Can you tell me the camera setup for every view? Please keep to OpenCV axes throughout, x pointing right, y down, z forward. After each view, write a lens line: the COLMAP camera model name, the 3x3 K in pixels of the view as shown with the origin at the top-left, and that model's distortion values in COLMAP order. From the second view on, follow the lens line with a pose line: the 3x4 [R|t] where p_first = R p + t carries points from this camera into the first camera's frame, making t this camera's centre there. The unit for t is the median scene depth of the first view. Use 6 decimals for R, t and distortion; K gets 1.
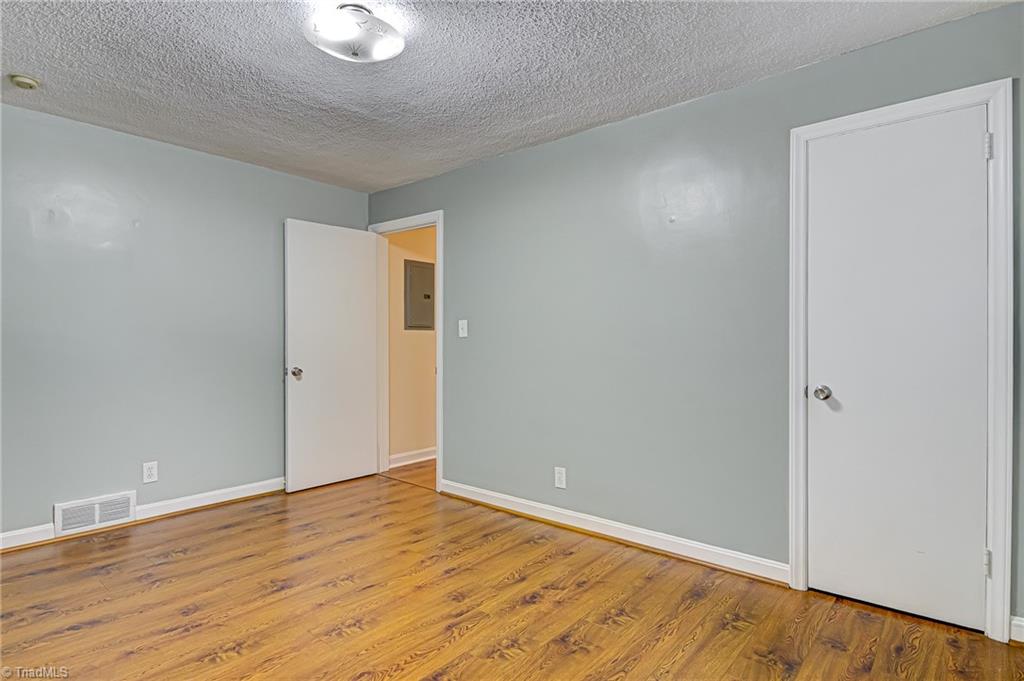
lens RADIAL K [[537.0, 0, 511.3], [0, 537.0, 343.3], [0, 0, 1]] dist [0.001513, -0.002342]
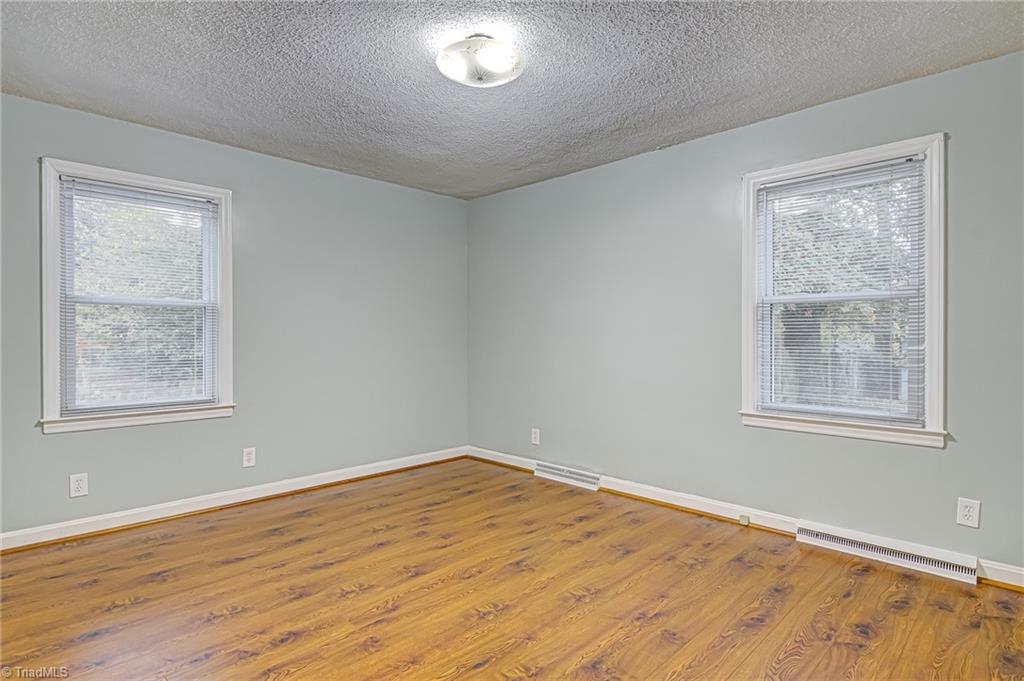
lens RADIAL K [[537.0, 0, 511.3], [0, 537.0, 343.3], [0, 0, 1]] dist [0.001513, -0.002342]
pose [[-0.996266, -0.002457, 0.086308, -0.420922], [-0.000886, 0.999833, 0.018231, -0.008762], [-0.086338, 0.018086, -0.996102, 1.963706]]
